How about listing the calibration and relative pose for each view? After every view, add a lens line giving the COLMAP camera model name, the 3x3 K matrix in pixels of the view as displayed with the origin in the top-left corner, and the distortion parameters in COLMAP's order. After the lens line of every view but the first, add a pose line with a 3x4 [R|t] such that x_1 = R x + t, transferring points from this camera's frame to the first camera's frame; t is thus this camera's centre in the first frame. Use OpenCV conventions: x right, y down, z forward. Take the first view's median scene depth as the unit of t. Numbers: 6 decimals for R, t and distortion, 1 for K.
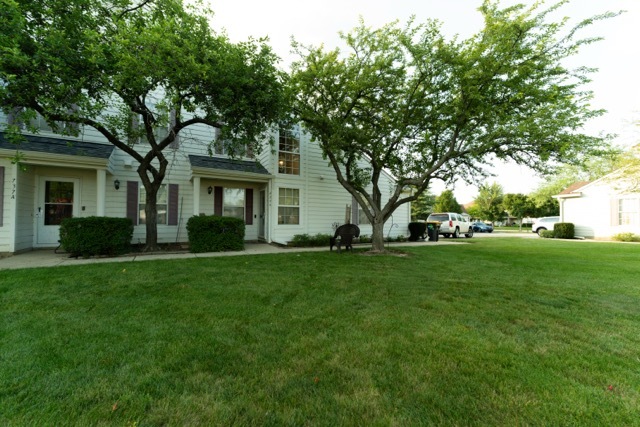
lens RADIAL K [[271.1, 0, 319.8], [0, 271.1, 215.9], [0, 0, 1]] dist [0.008153, -0.000797]
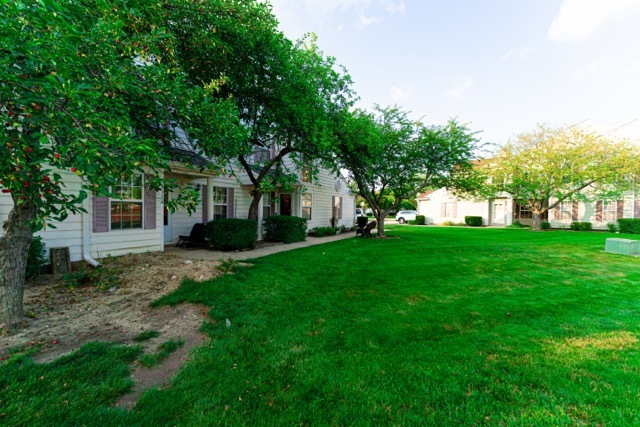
lens RADIAL K [[271.1, 0, 321.0], [0, 271.1, 210.3], [0, 0, 1]] dist [0.008153, -0.000797]
pose [[0.833506, -0.007444, 0.552460, -0.843969], [0.008417, 0.999964, 0.000775, -0.018619], [-0.552446, 0.004004, 0.833539, -0.153838]]
